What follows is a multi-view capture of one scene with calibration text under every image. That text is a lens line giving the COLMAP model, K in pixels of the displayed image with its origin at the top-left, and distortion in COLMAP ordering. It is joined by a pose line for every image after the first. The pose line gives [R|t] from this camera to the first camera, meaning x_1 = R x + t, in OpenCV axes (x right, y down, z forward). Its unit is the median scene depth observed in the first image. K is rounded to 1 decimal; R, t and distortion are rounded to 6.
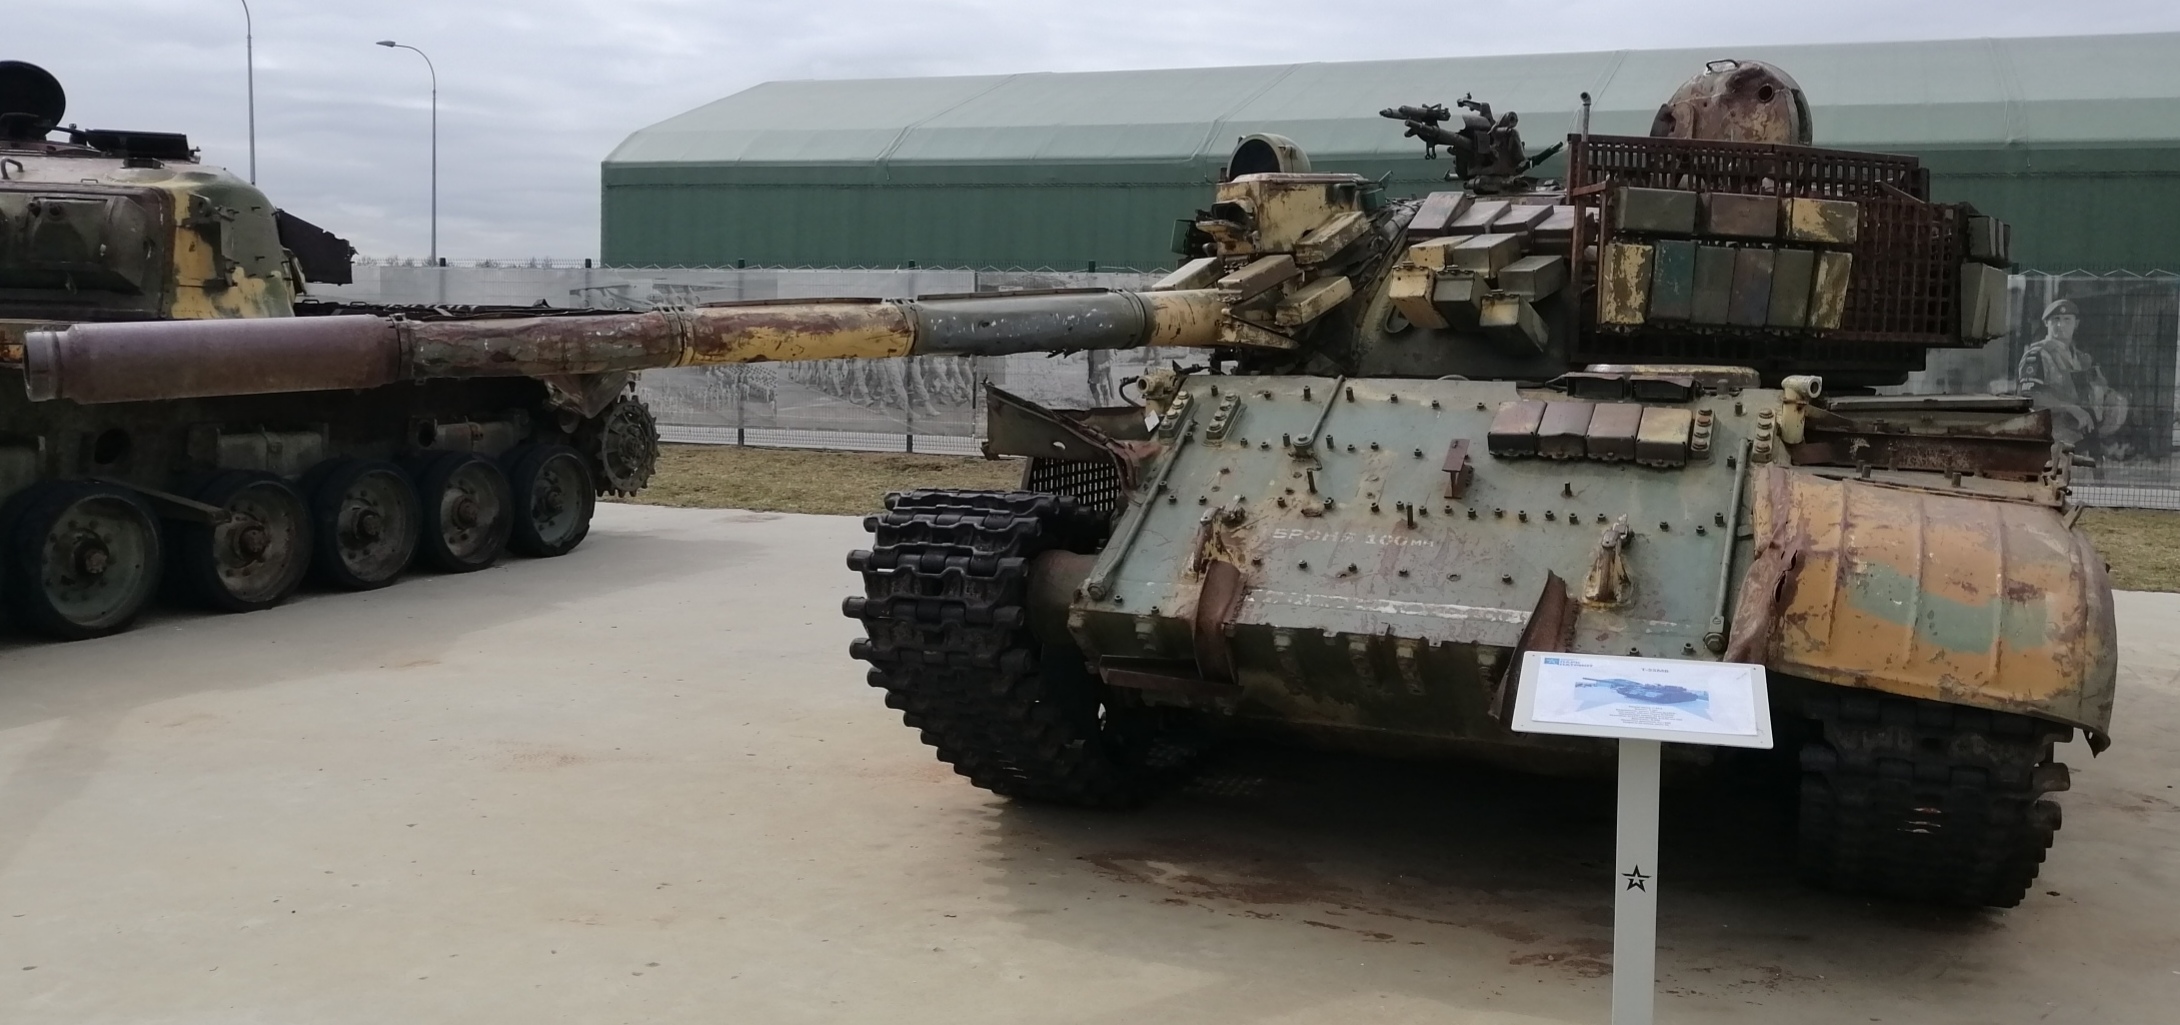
lens RADIAL K [[1912.7, 0, 1089.2], [0, 1912.7, 506.3], [0, 0, 1]] dist [0.083841, -0.234455]
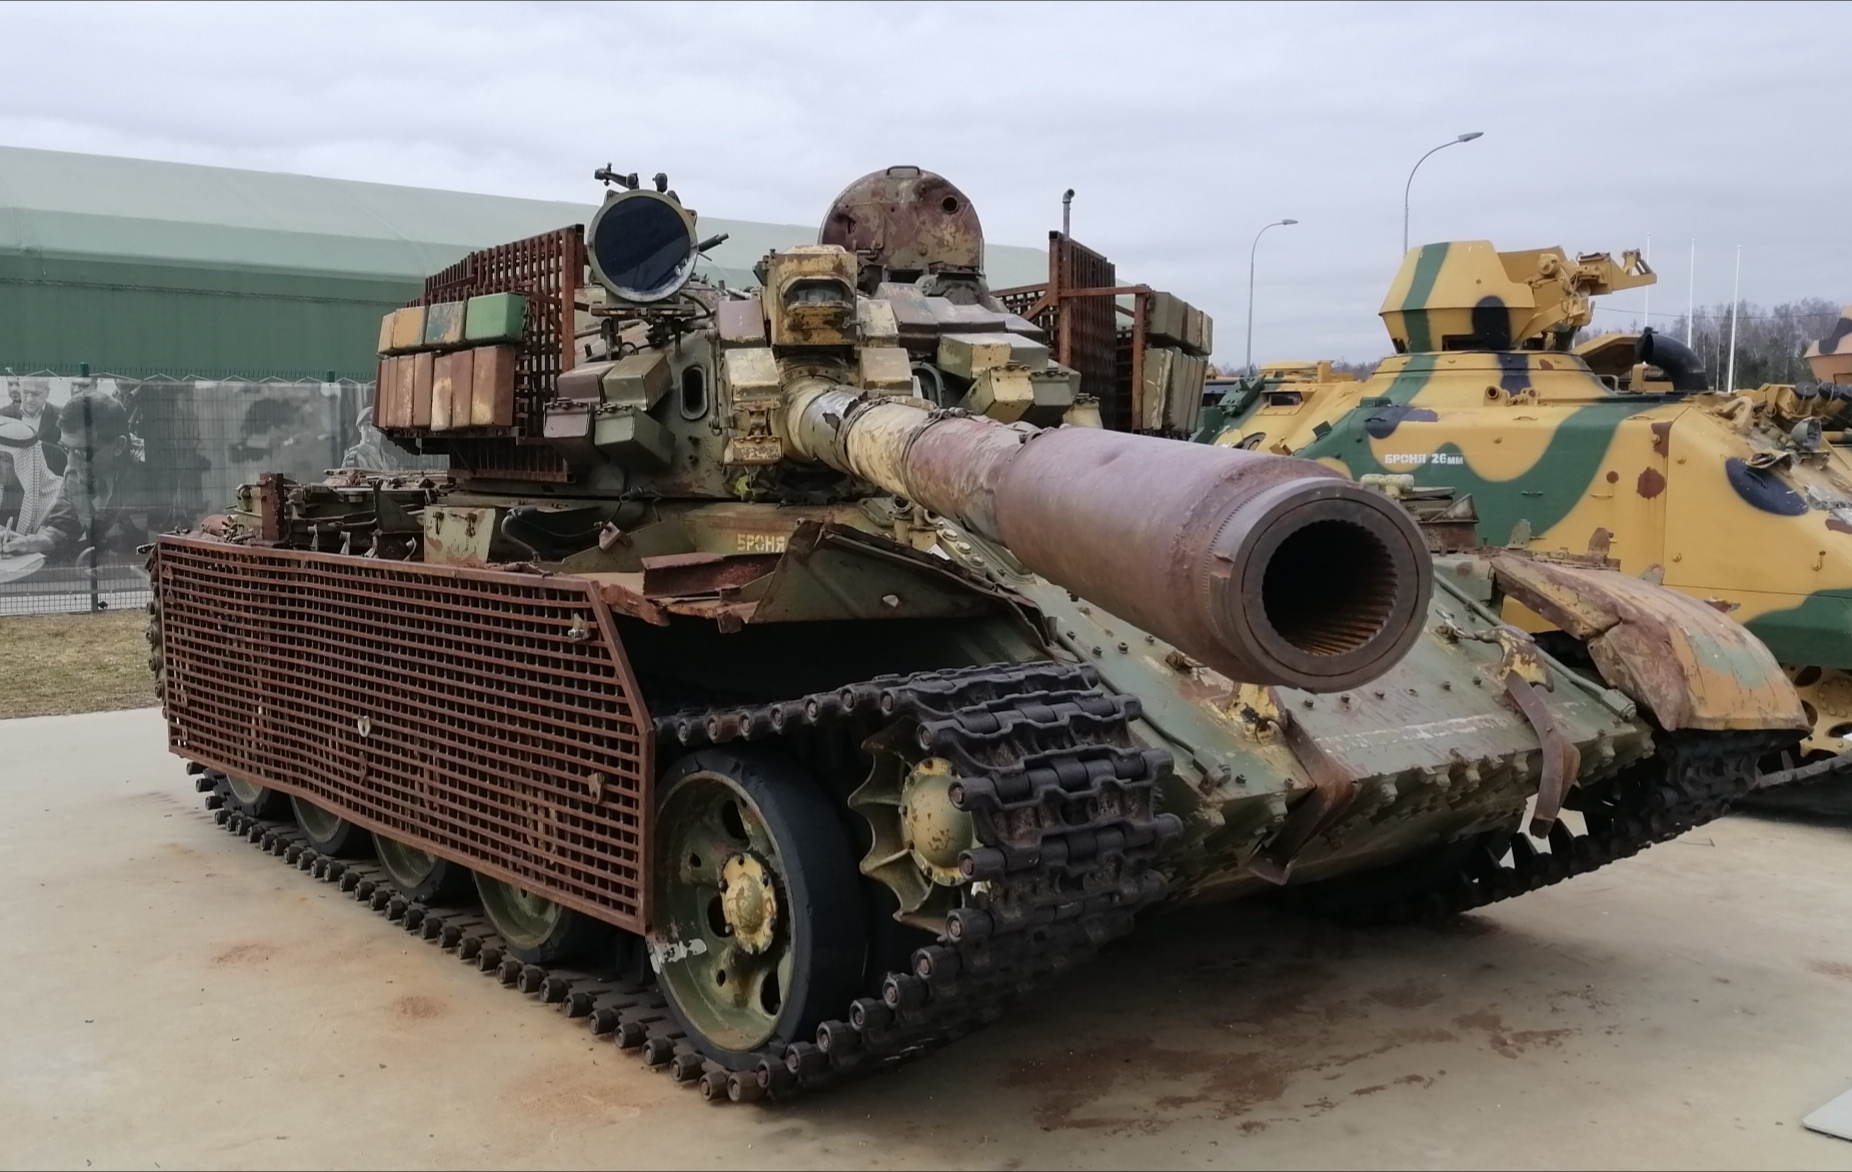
lens RADIAL K [[1788.6, 0, 925.0], [0, 1788.6, 652.6], [0, 0, 1]] dist [-0.002033, 0.000964]
pose [[0.492666, -0.111526, 0.863043, -0.594375], [0.085591, 0.993155, 0.079480, -0.064217], [-0.865999, 0.034711, 0.498839, 0.641930]]
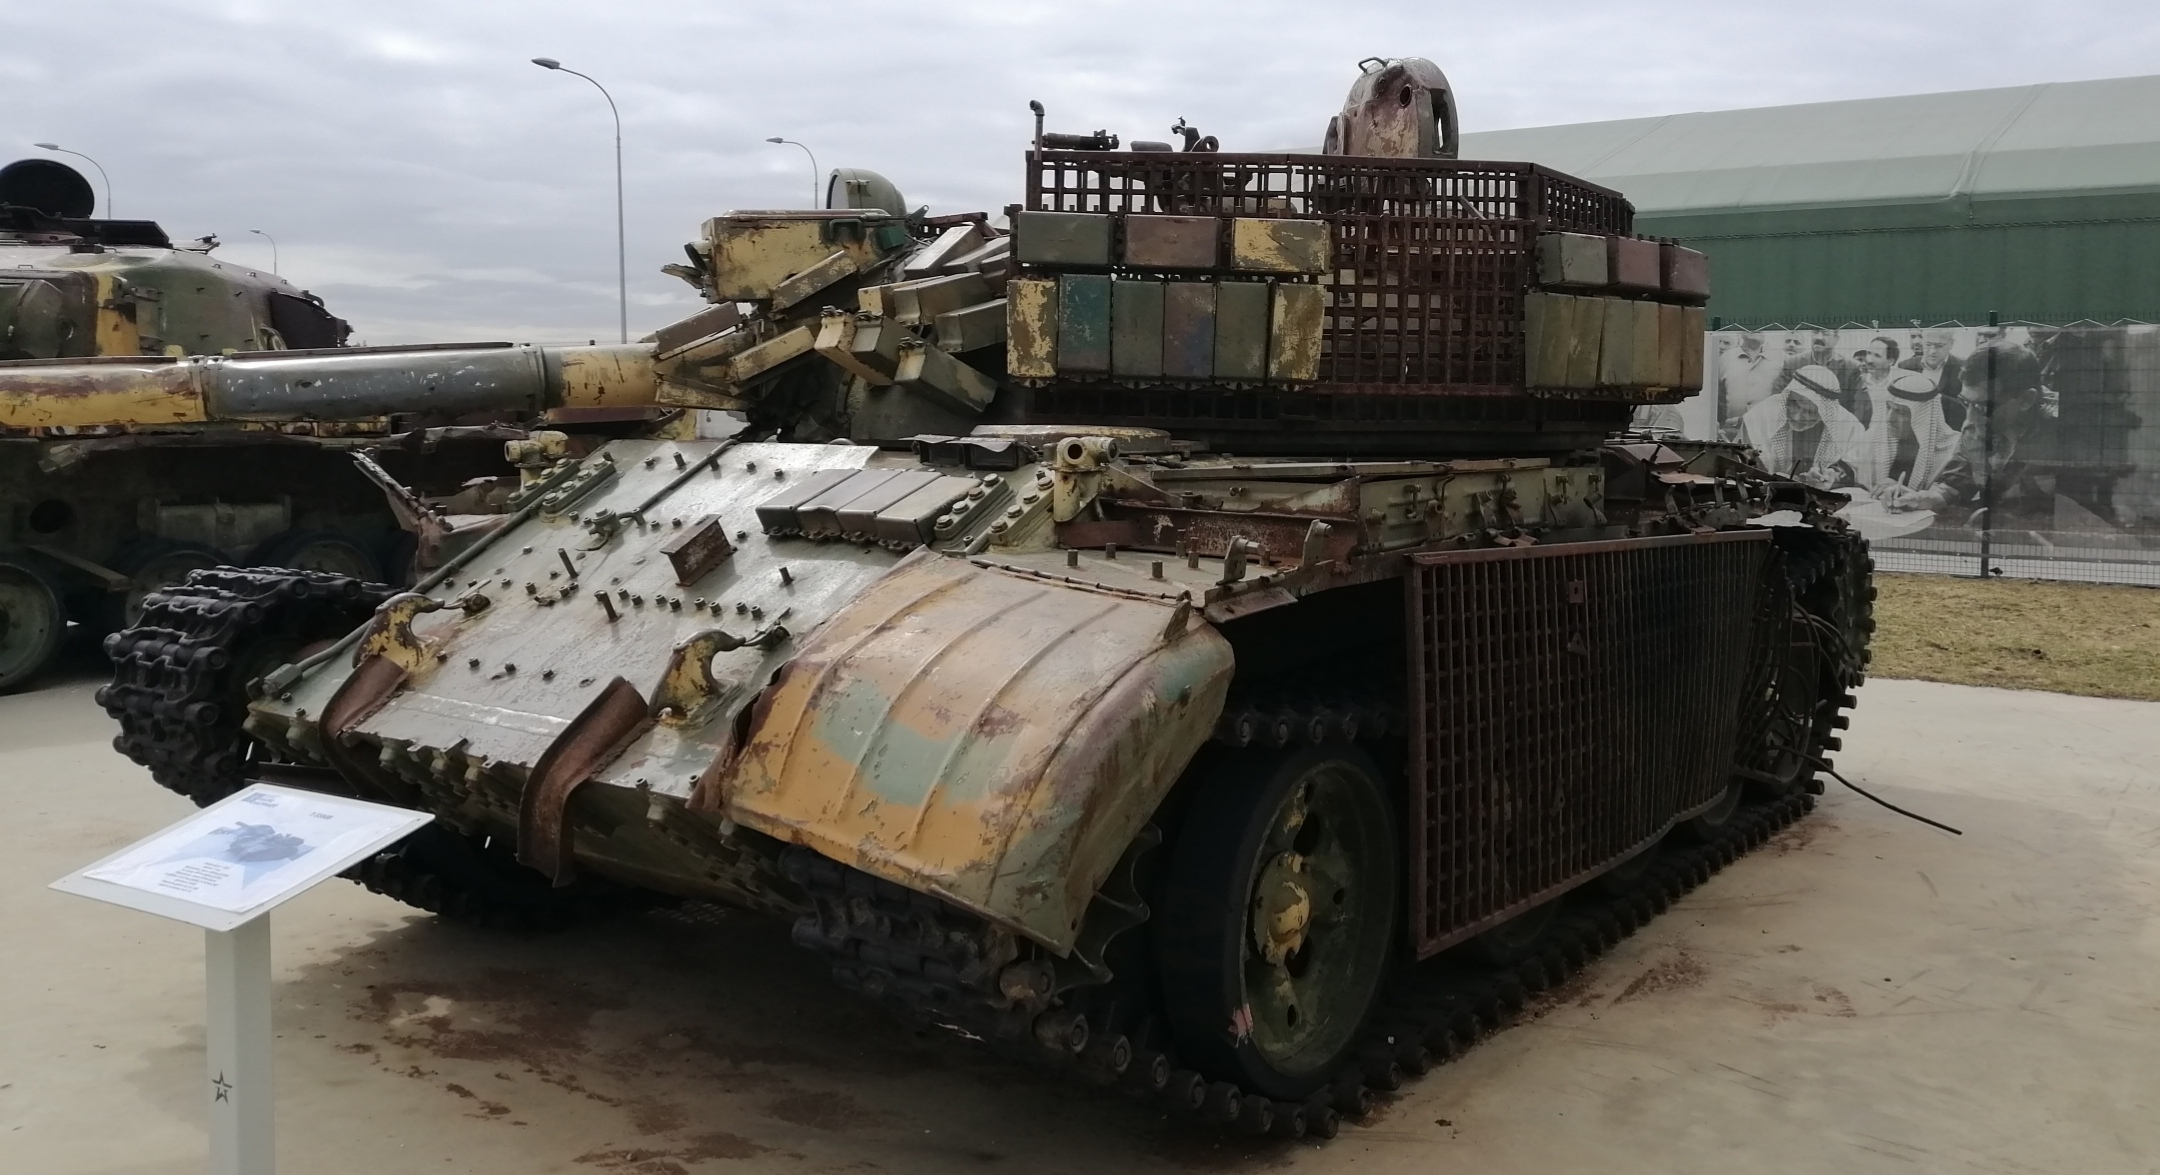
lens RADIAL K [[1886.2, 0, 1138.4], [0, 1886.2, 550.5], [0, 0, 1]] dist [0.116110, -0.319117]
pose [[0.968889, 0.008726, -0.247342, 0.521760], [-0.012503, 0.999828, -0.013706, -0.009563], [0.247180, 0.016372, 0.968831, 0.224751]]
